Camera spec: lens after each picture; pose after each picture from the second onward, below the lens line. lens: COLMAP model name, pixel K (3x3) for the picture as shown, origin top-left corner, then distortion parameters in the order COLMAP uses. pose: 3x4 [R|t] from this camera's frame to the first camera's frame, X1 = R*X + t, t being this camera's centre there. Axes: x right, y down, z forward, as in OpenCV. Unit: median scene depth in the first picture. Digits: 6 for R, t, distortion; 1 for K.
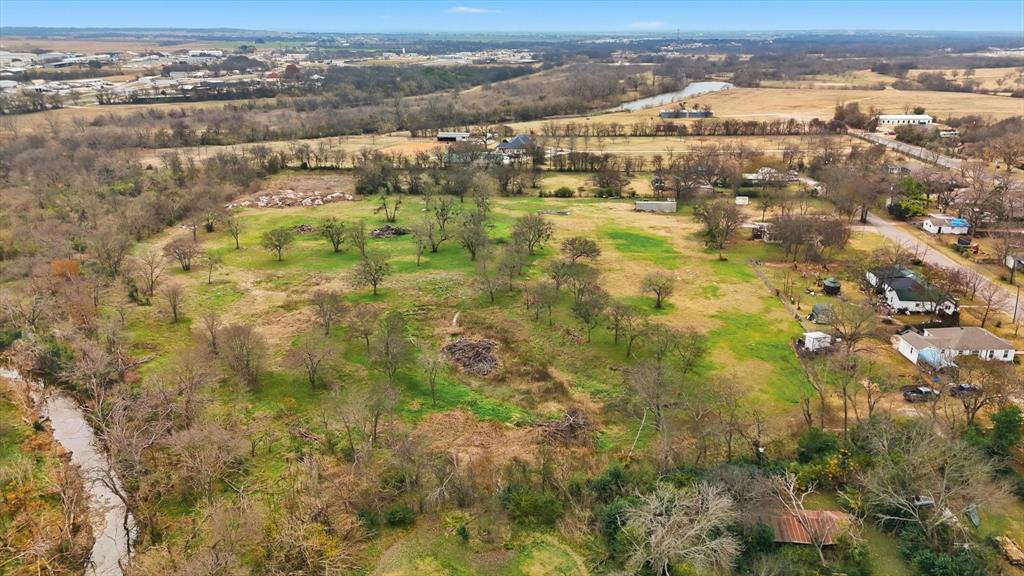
lens RADIAL K [[751.2, 0, 510.2], [0, 751.2, 294.0], [0, 0, 1]] dist [0.064249, -0.055930]
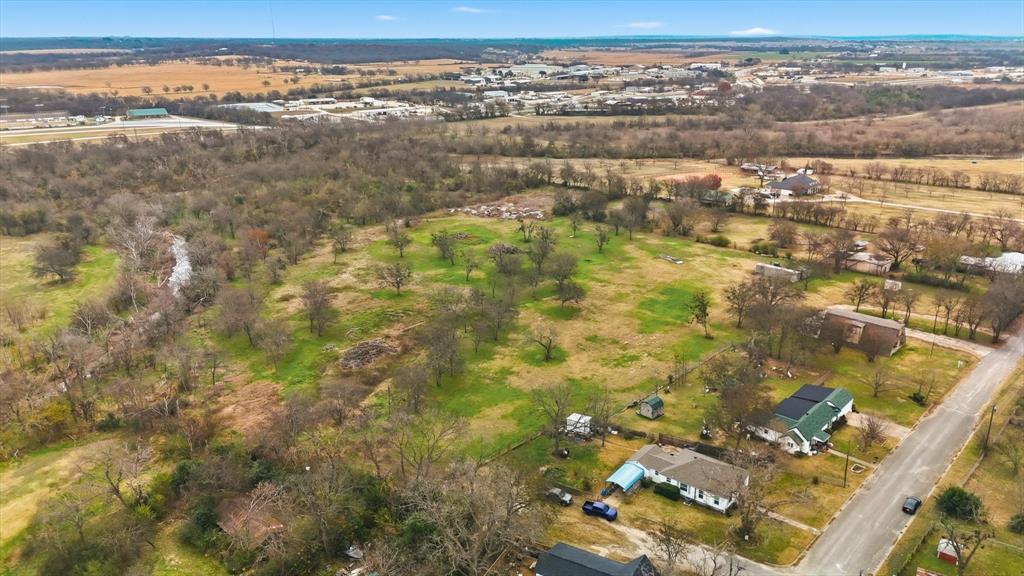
lens RADIAL K [[751.2, 0, 512.8], [0, 751.2, 286.9], [0, 0, 1]] dist [0.064249, -0.055930]
pose [[0.775149, 0.194956, -0.600946, 0.199458], [-0.204690, 0.977388, 0.053053, -0.032991], [0.597700, 0.081884, 0.797527, 0.034565]]
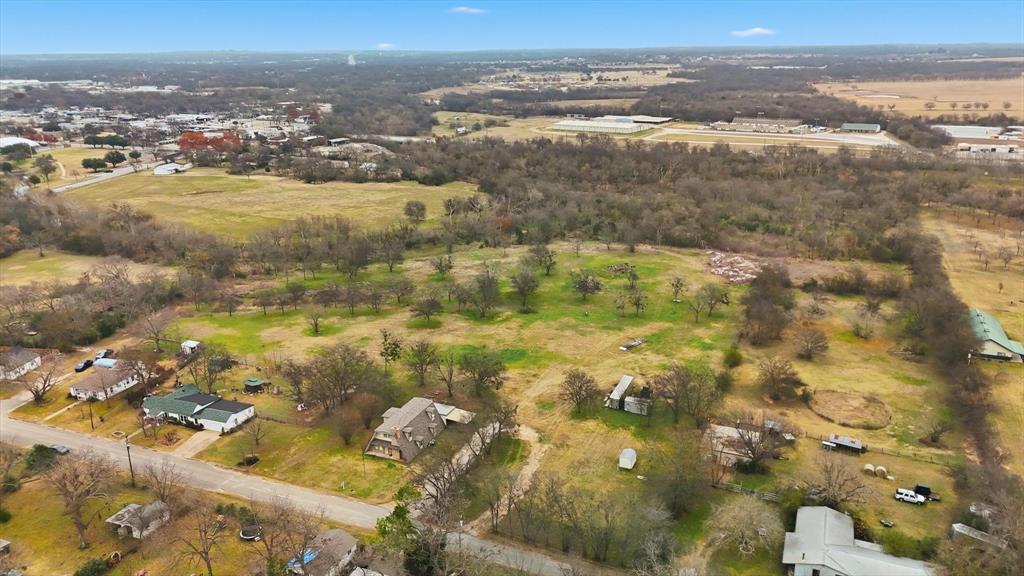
lens RADIAL K [[751.2, 0, 515.7], [0, 751.2, 288.1], [0, 0, 1]] dist [0.064249, -0.055930]
pose [[-0.306148, 0.291561, -0.906237, 0.343087], [-0.306111, 0.871241, 0.383713, -0.183680], [0.901426, 0.394882, -0.177479, 0.412802]]
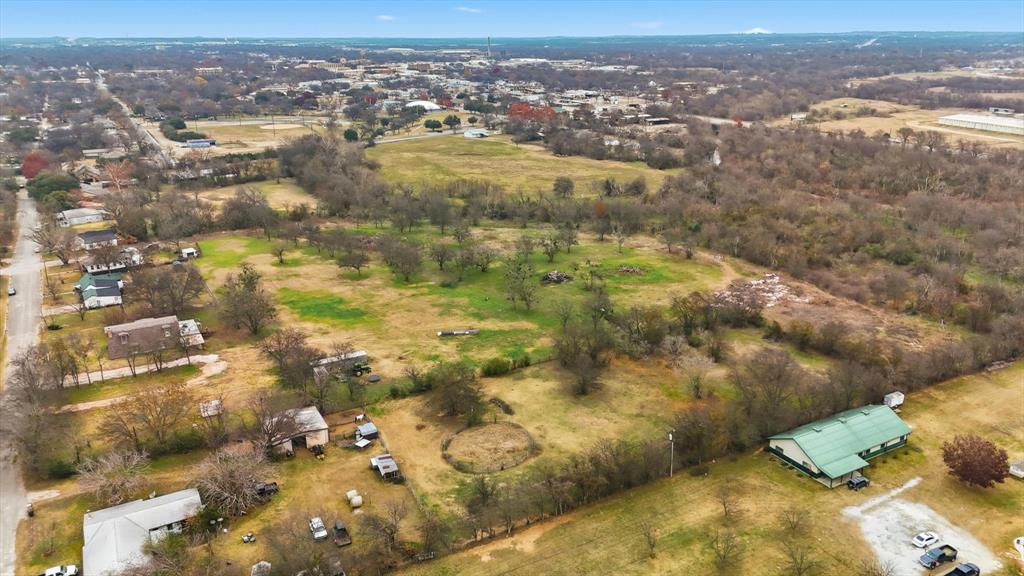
lens RADIAL K [[751.2, 0, 512.4], [0, 751.2, 287.7], [0, 0, 1]] dist [0.064249, -0.055930]
pose [[-0.825848, 0.183076, -0.533346, 0.169284], [-0.180920, 0.809800, 0.558114, -0.247094], [0.534081, 0.557411, -0.635650, 0.620494]]
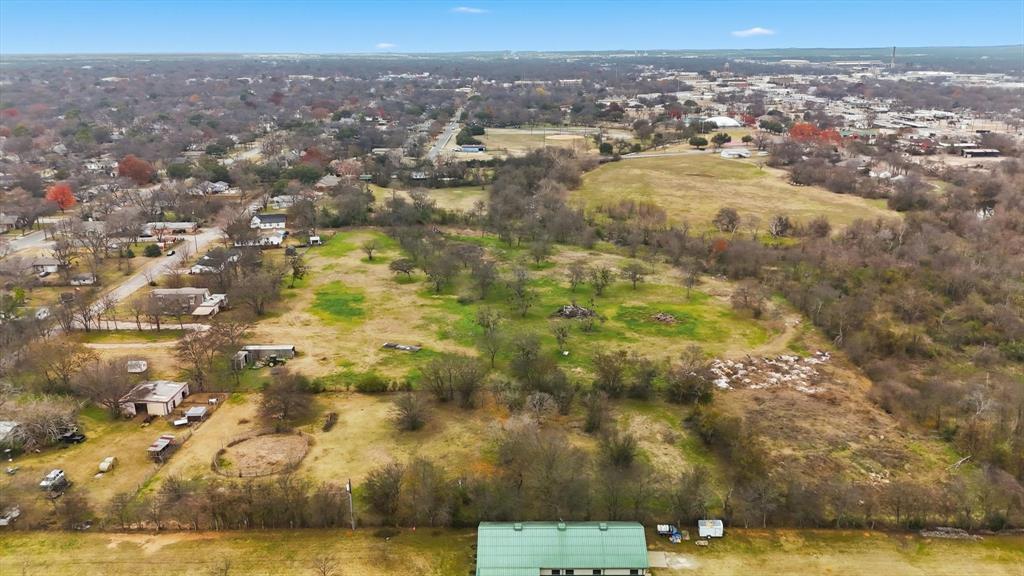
lens RADIAL K [[751.2, 0, 512.4], [0, 751.2, 293.9], [0, 0, 1]] dist [0.064249, -0.055930]
pose [[-0.996535, 0.031586, -0.076938, -0.005582], [-0.021373, 0.796754, 0.603926, -0.264849], [0.080376, 0.603478, -0.793318, 0.664383]]
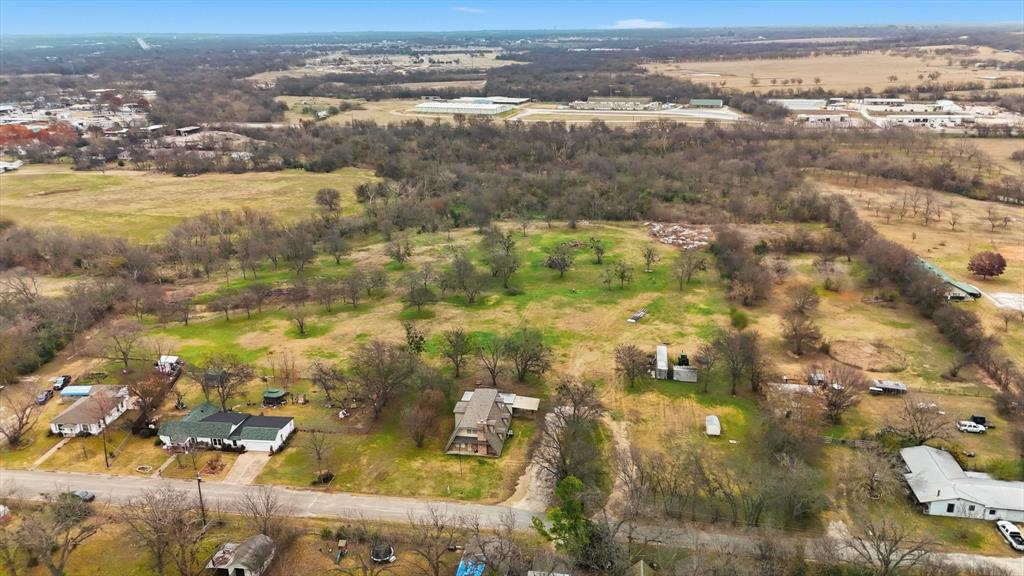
lens RADIAL K [[751.2, 0, 515.5], [0, 751.2, 285.5], [0, 0, 1]] dist [0.064249, -0.055930]
pose [[-0.069266, 0.321244, -0.944460, 0.348892], [-0.318686, 0.890001, 0.326093, -0.152595], [0.945326, 0.323573, 0.040729, 0.337323]]
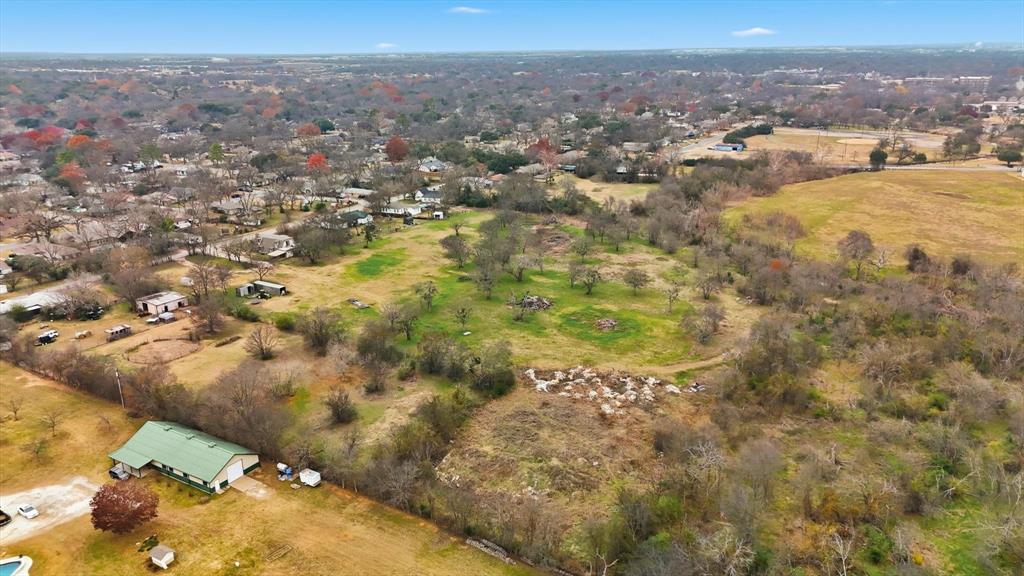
lens RADIAL K [[751.2, 0, 511.1], [0, 751.2, 281.6], [0, 0, 1]] dist [0.064249, -0.055930]
pose [[-0.898008, -0.125222, 0.421784, -0.215570], [0.151568, 0.811922, 0.563746, -0.261394], [-0.413049, 0.570177, -0.710133, 0.649324]]
